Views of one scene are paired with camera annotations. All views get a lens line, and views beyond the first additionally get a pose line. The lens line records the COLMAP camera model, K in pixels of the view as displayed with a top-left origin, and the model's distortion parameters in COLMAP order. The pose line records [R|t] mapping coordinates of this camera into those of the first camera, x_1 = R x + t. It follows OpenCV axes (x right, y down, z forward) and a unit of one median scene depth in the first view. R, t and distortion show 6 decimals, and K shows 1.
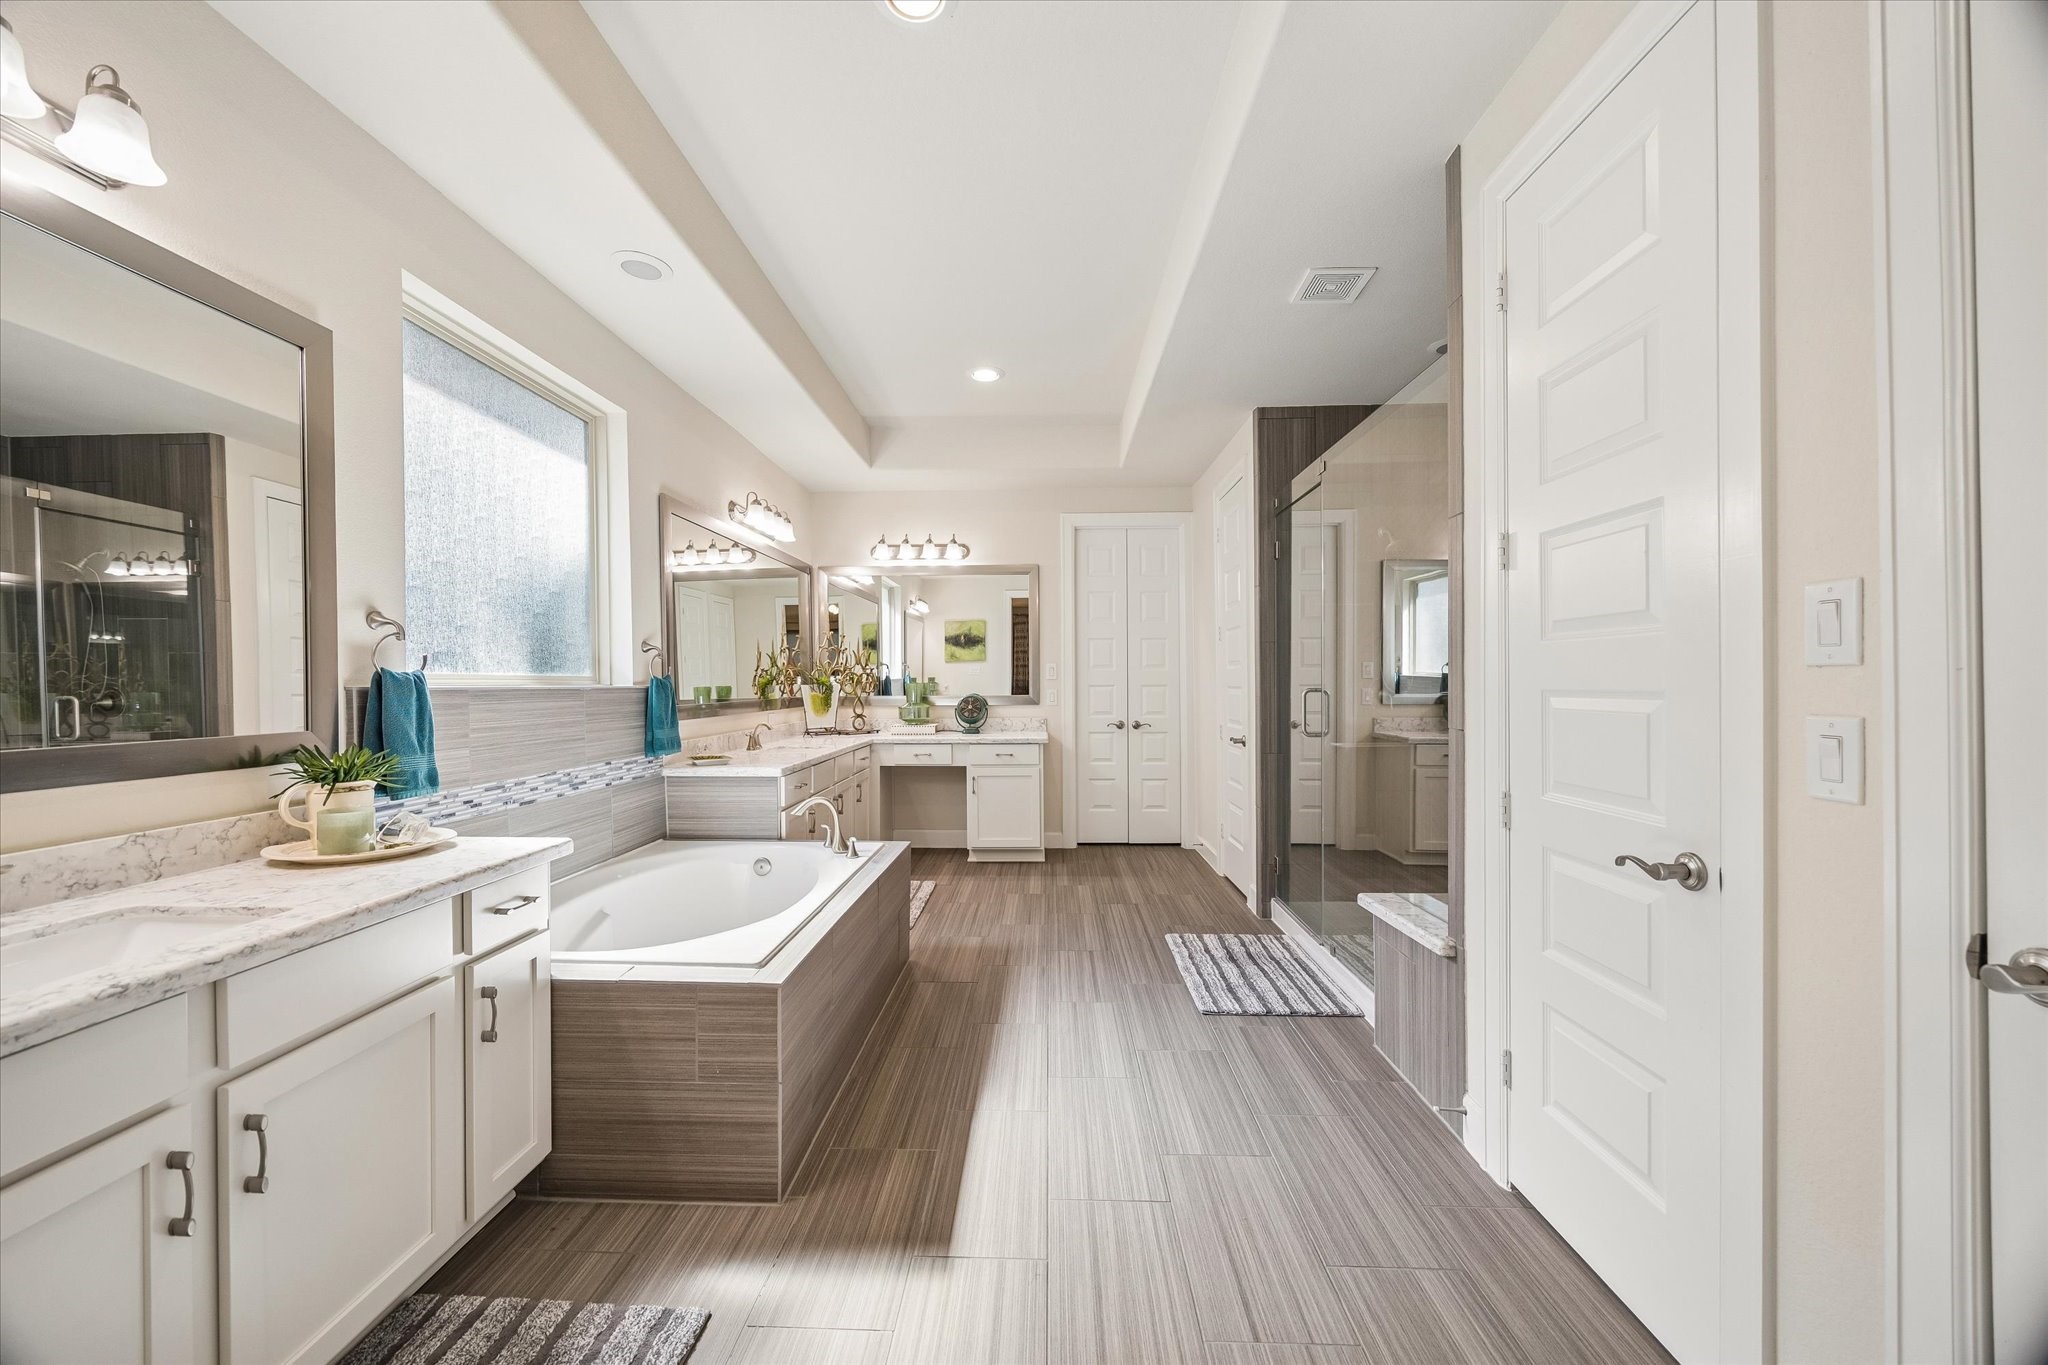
lens RADIAL K [[793.6, 0, 1017.3], [0, 793.6, 681.5], [0, 0, 1]] dist [-0.004290, 0.000310]
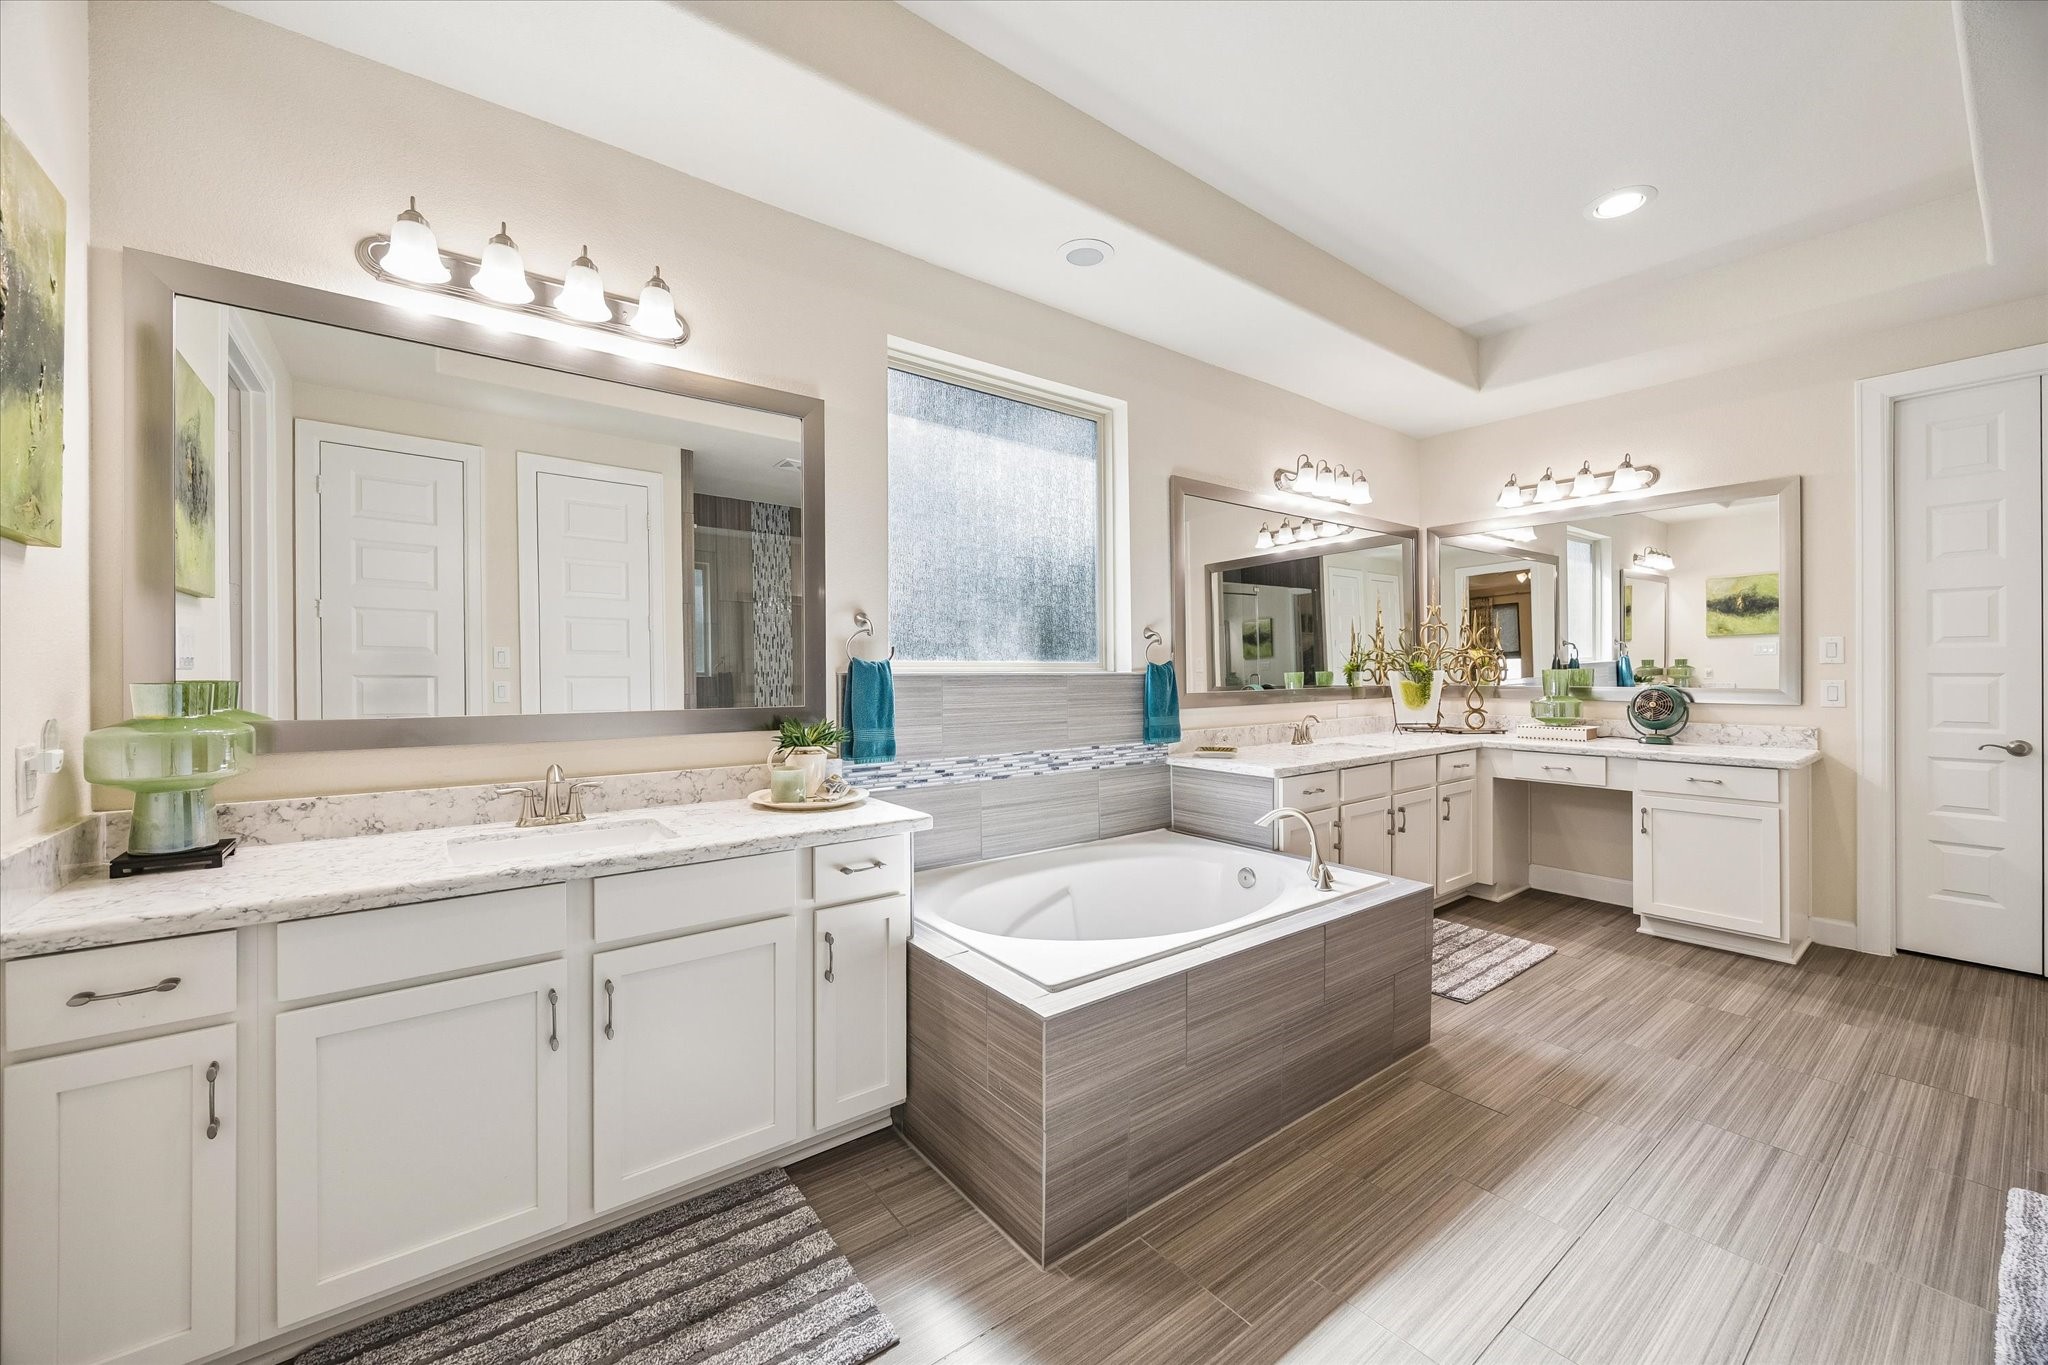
lens RADIAL K [[793.6, 0, 1009.3], [0, 793.6, 666.8], [0, 0, 1]] dist [-0.004290, 0.000310]
pose [[0.624236, -0.000503, -0.781236, 0.216183], [0.001627, 0.999998, 0.000656, -0.002346], [0.781234, -0.001680, 0.624236, 0.259221]]
